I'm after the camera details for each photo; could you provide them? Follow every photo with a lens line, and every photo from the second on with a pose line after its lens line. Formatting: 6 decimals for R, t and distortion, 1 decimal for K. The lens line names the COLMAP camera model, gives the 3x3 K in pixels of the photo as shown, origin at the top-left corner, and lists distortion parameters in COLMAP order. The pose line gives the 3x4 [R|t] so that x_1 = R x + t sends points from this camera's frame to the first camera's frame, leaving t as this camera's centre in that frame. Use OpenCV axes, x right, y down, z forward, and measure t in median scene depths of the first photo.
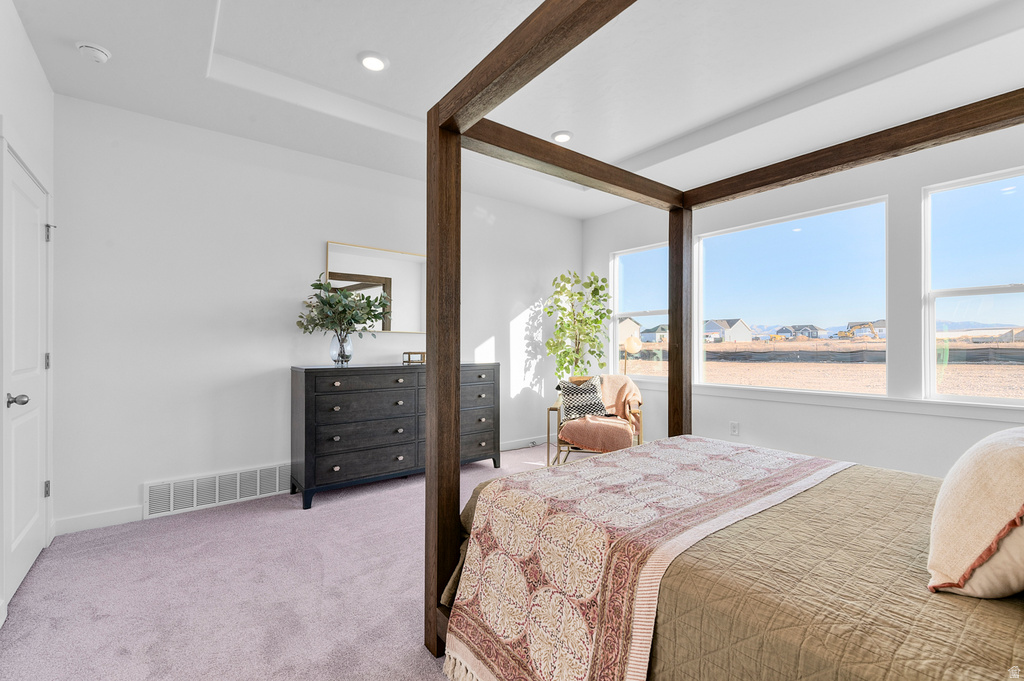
lens RADIAL K [[449.8, 0, 508.4], [0, 449.8, 345.3], [0, 0, 1]] dist [0.000511, 0.000044]
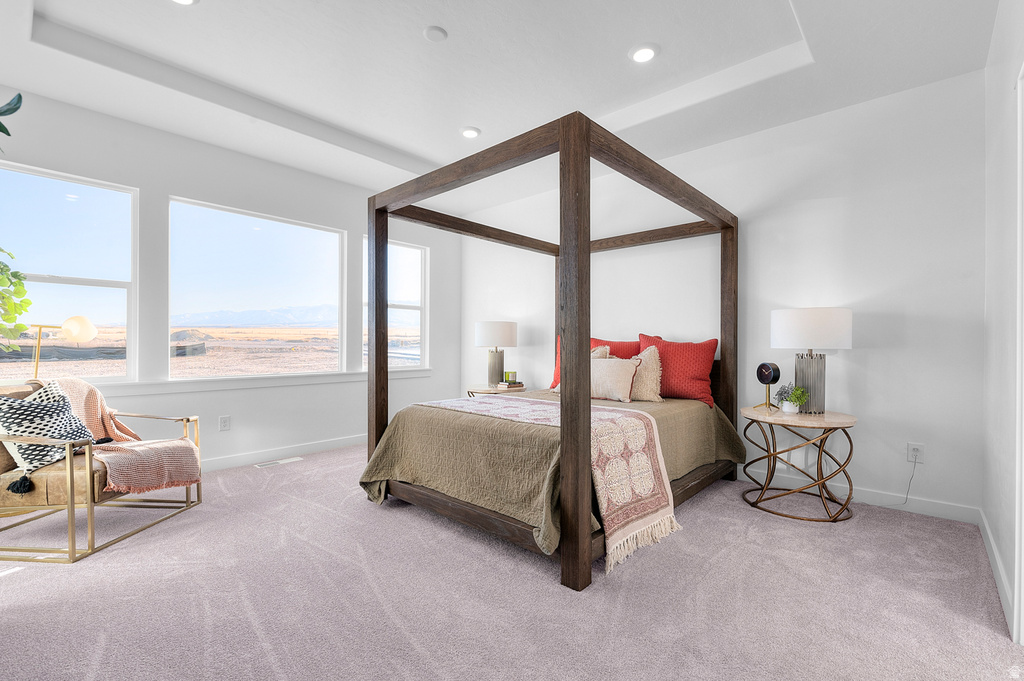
lens RADIAL K [[449.8, 0, 508.5], [0, 449.8, 340.5], [0, 0, 1]] dist [0.000511, 0.000044]
pose [[-0.185585, -0.004147, 0.982619, -0.900424], [-0.009361, 0.999953, 0.002452, 0.027430], [-0.982584, -0.008743, -0.185615, 0.969863]]
